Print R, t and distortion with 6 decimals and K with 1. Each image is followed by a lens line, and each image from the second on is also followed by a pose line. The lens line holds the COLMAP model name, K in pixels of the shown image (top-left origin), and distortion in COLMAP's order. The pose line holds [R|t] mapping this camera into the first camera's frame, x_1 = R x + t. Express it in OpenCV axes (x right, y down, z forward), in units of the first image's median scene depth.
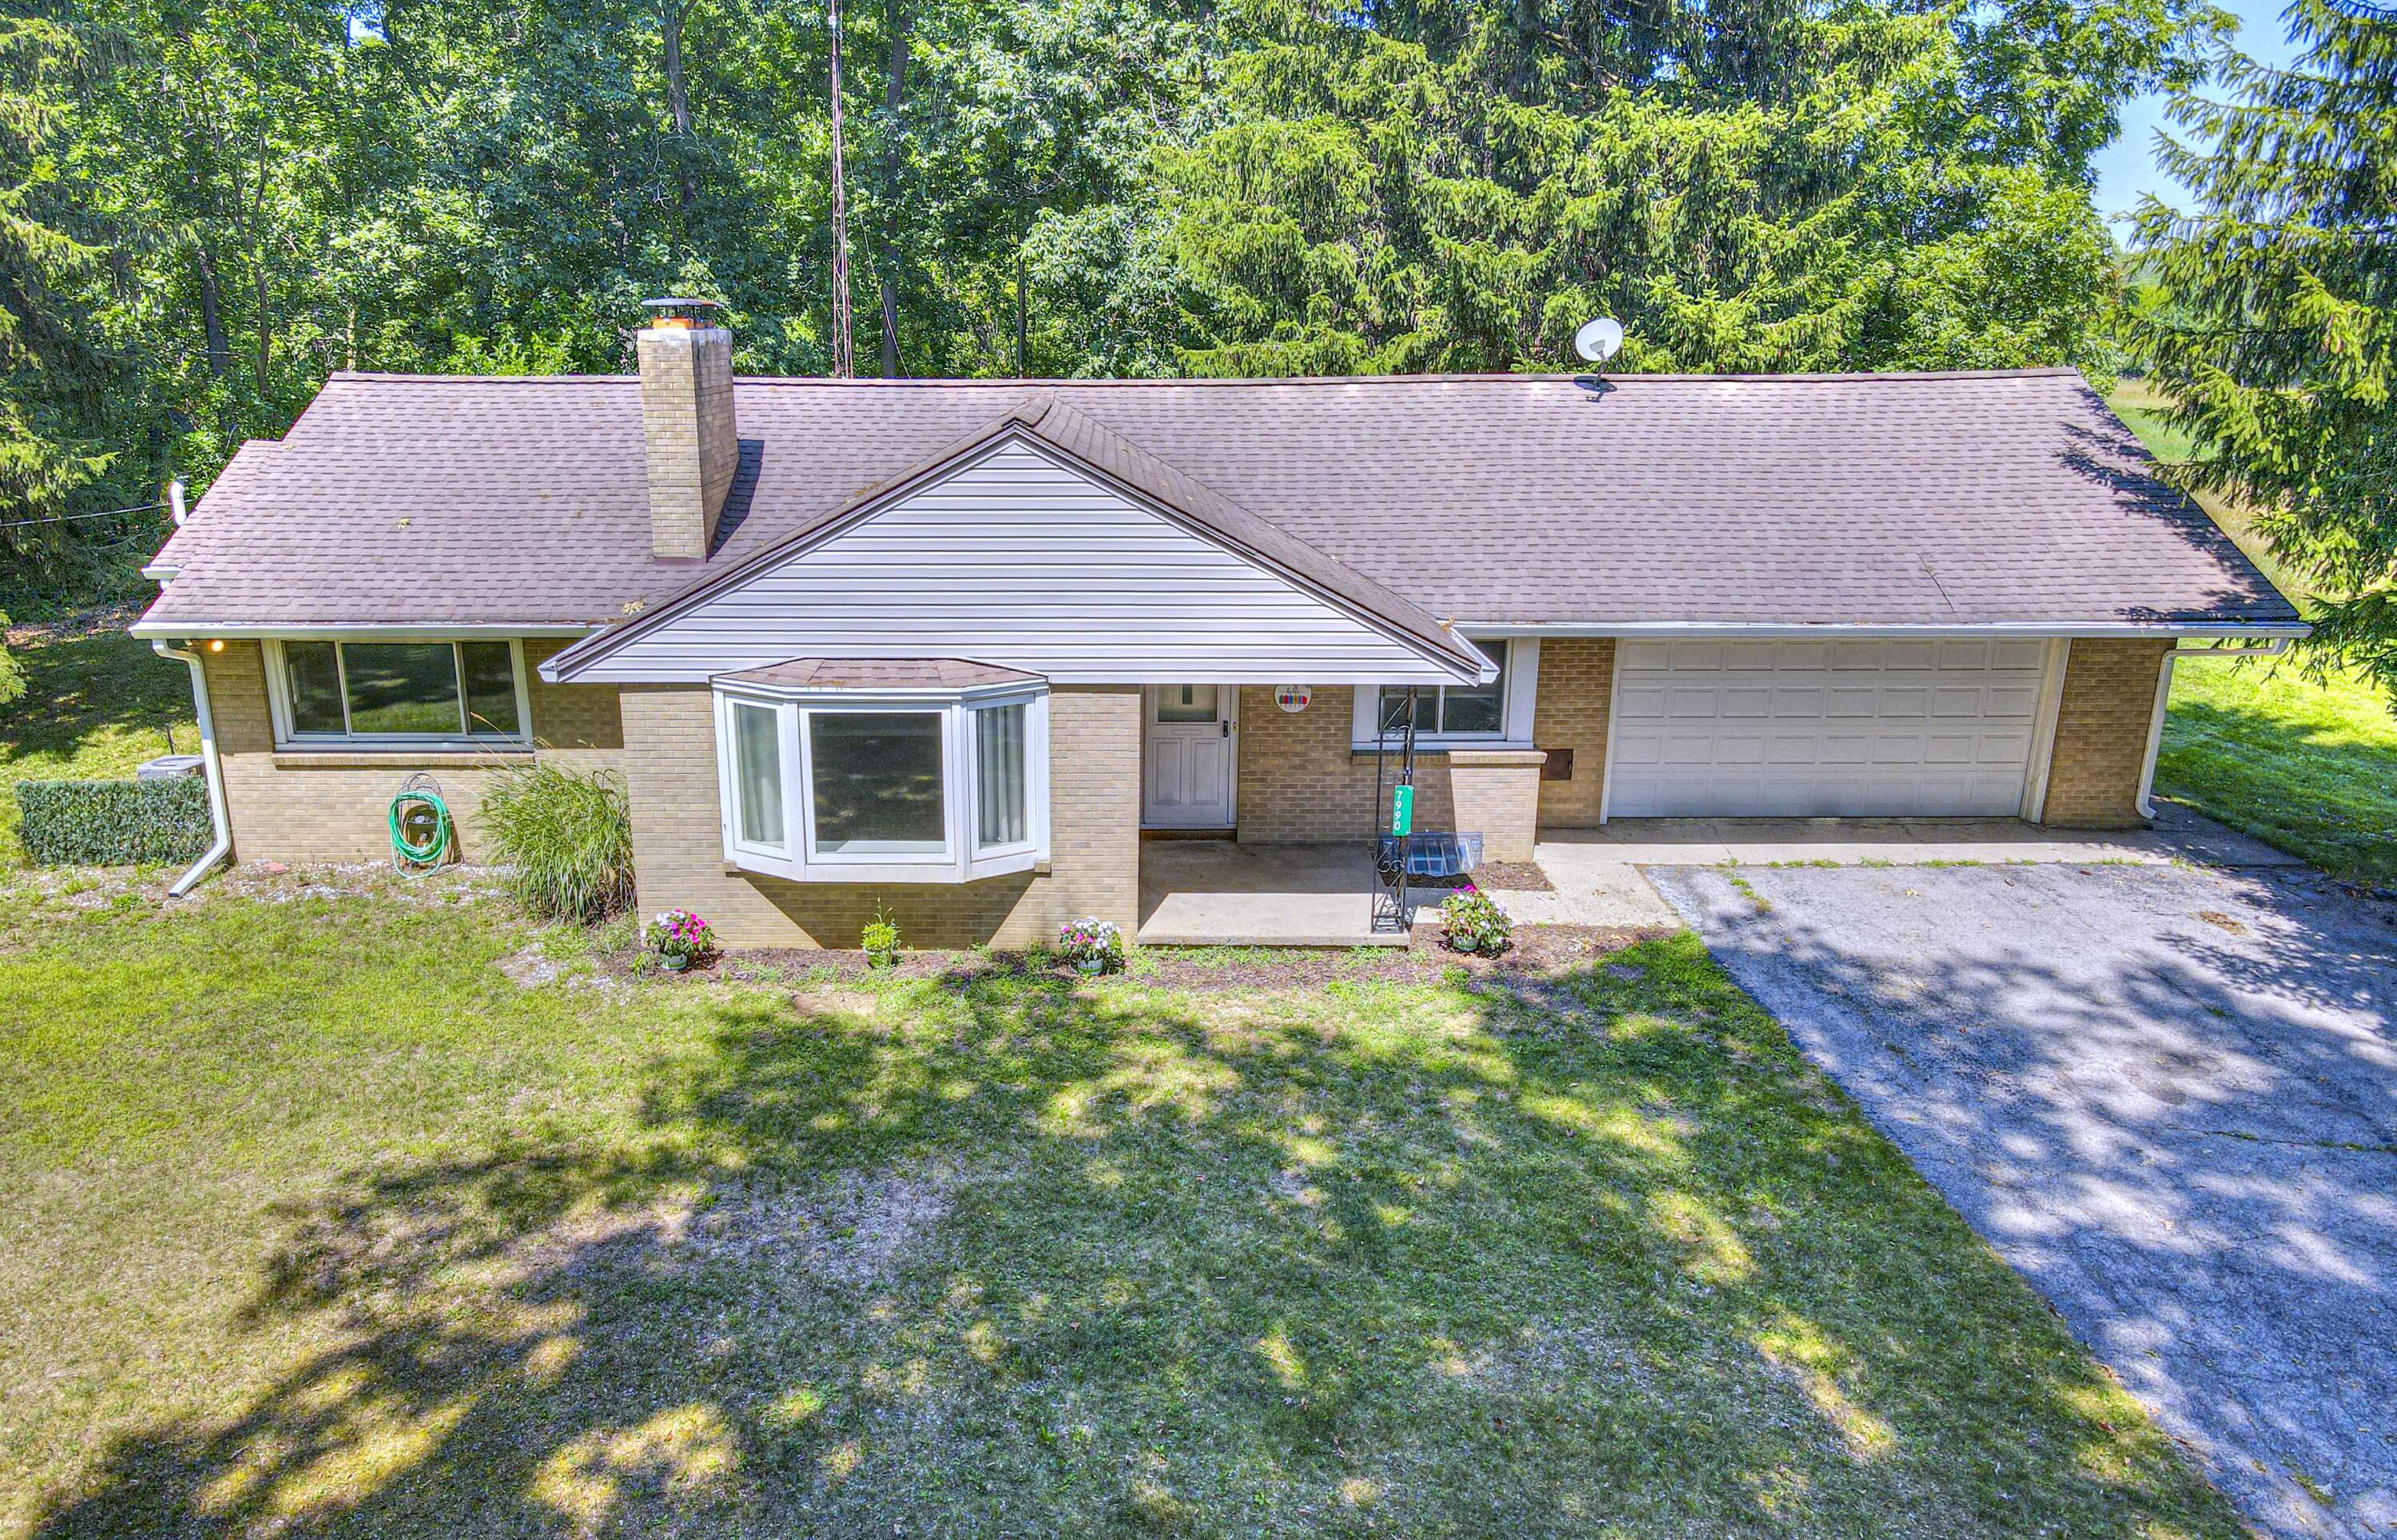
lens RADIAL K [[1690.7, 0, 1196.3], [0, 1690.7, 768.3], [0, 0, 1]] dist [0.004667, 0.002097]
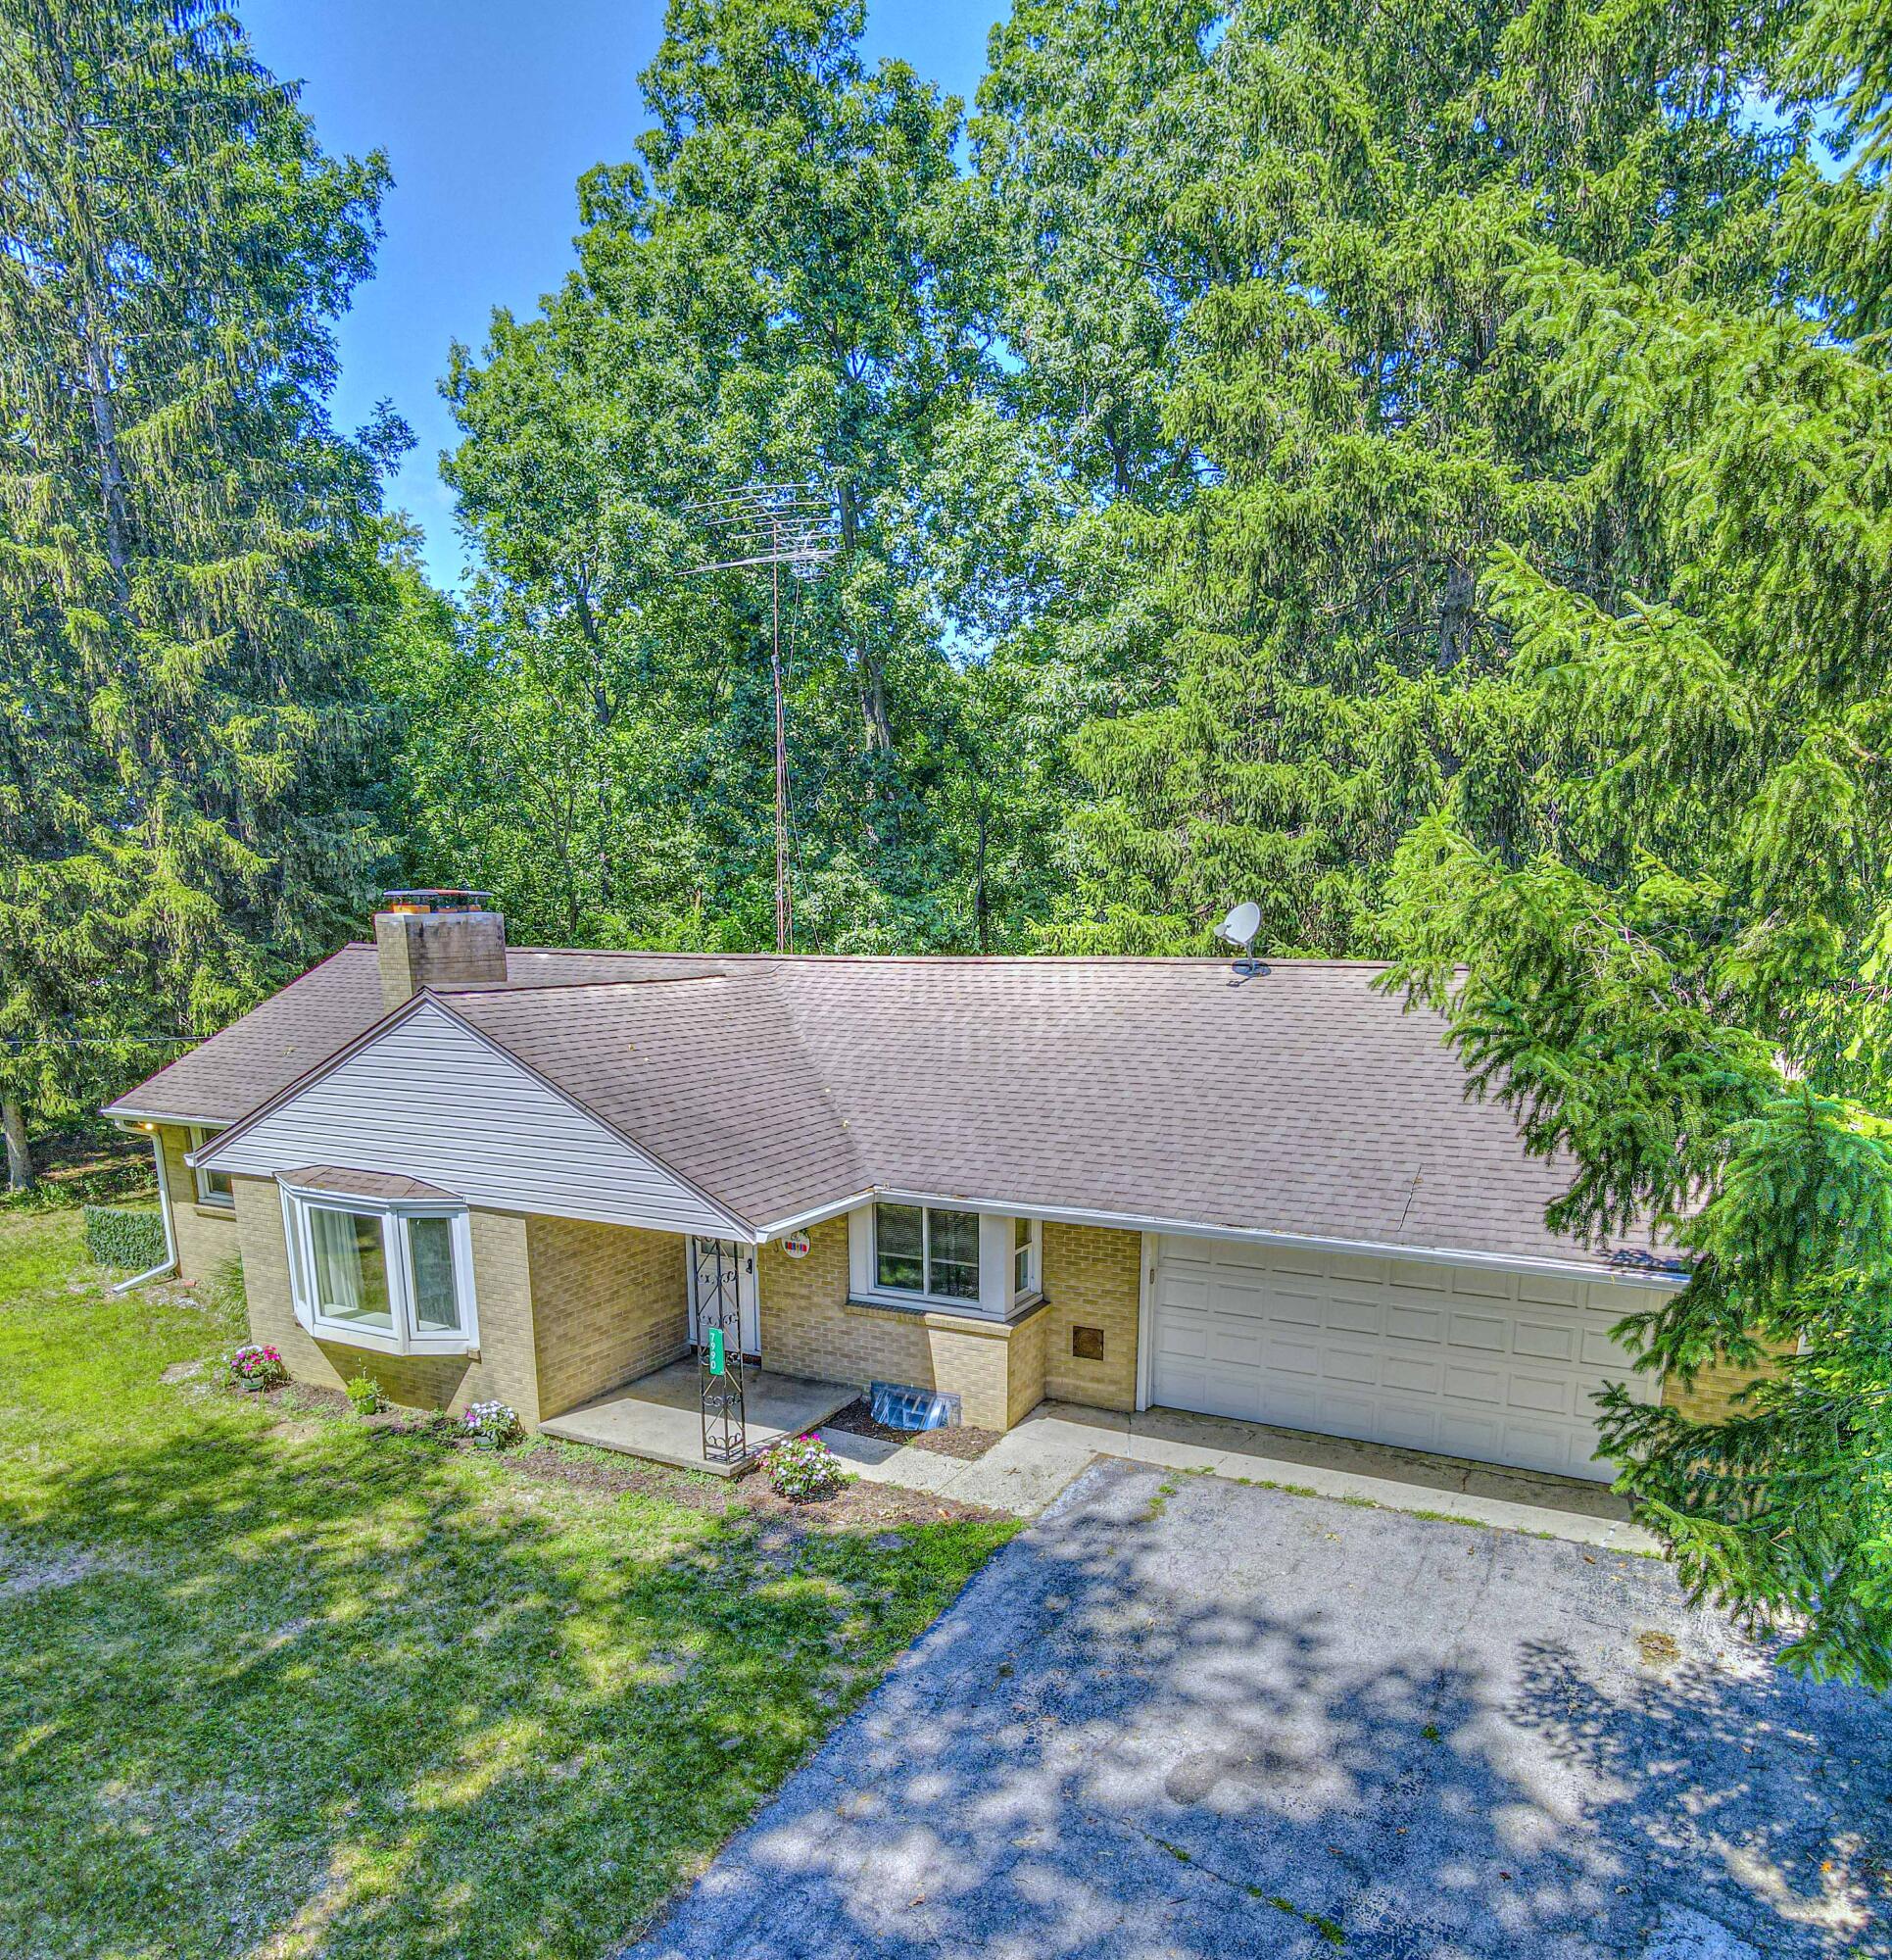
lens RADIAL K [[1560.1, 0, 945.3], [0, 1560.1, 984.4], [0, 0, 1]] dist [-0.002196, 0.012801]
pose [[0.864886, 0.029257, -0.501115, 0.797447], [-0.128668, 0.977868, -0.164979, -0.063502], [0.485197, 0.207166, 0.849509, 0.146125]]
